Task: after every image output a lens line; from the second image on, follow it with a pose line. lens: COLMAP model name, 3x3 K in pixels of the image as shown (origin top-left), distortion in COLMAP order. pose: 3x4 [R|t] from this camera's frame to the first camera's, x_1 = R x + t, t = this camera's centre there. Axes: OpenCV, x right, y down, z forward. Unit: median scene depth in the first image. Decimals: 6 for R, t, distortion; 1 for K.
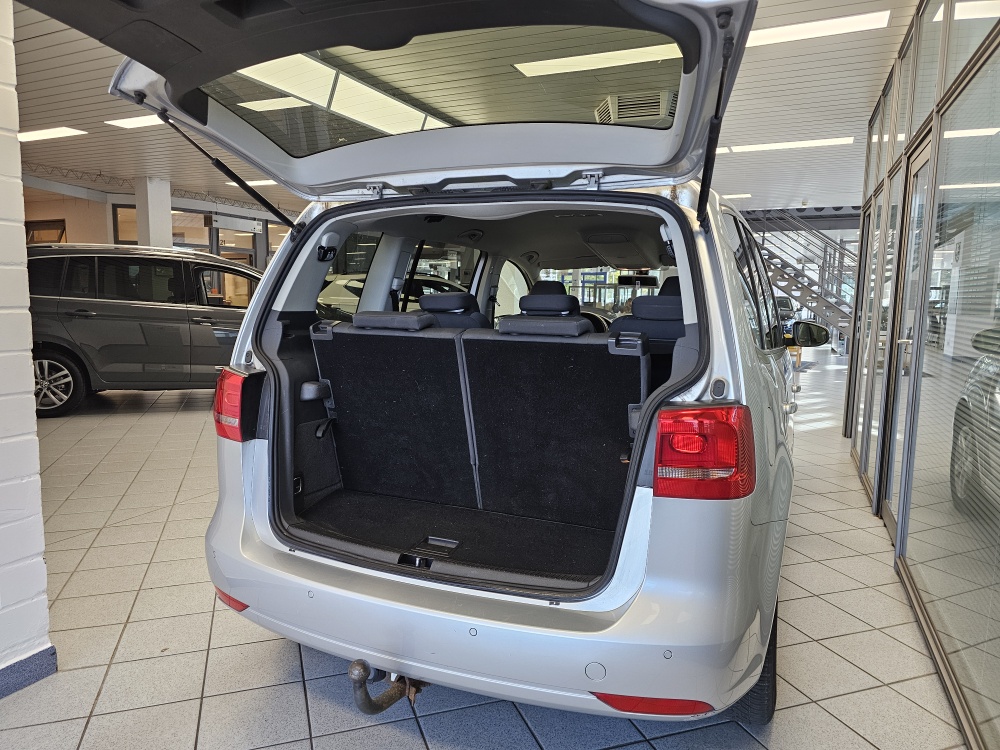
lens RADIAL K [[675.6, 0, 496.2], [0, 675.6, 373.6], [0, 0, 1]] dist [0.056828, -0.060645]
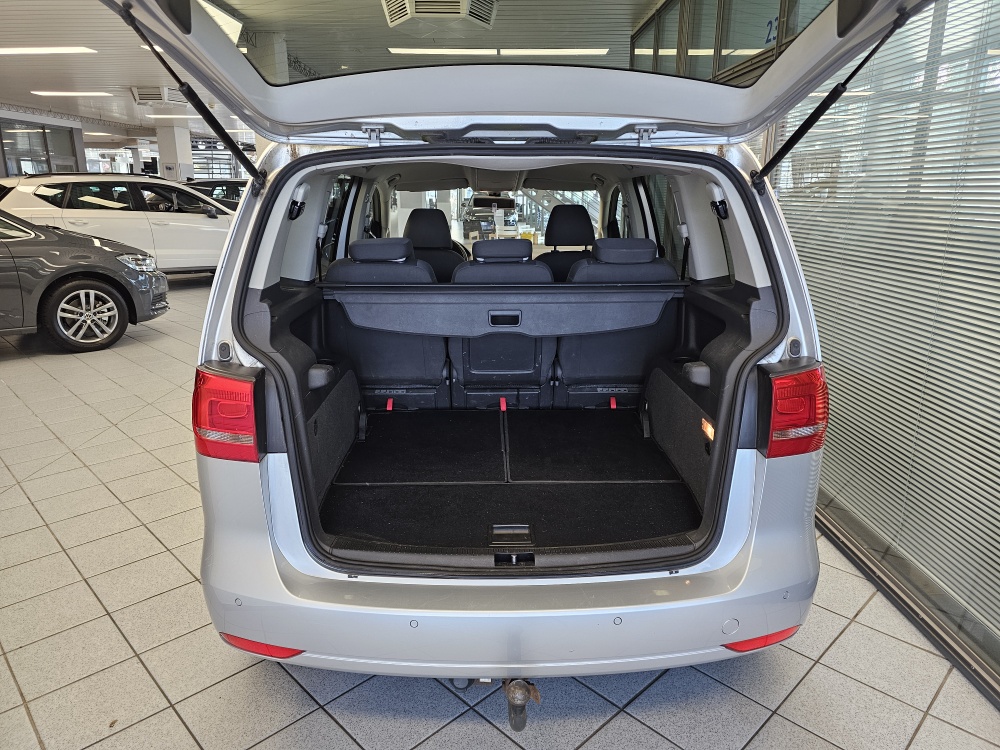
lens RADIAL K [[675.6, 0, 495.8], [0, 675.6, 370.3], [0, 0, 1]] dist [0.056828, -0.060645]
pose [[0.907914, -0.121038, 0.401301, -0.451936], [0.063497, 0.986067, 0.153755, -0.116557], [-0.414320, -0.114114, 0.902949, 0.184915]]
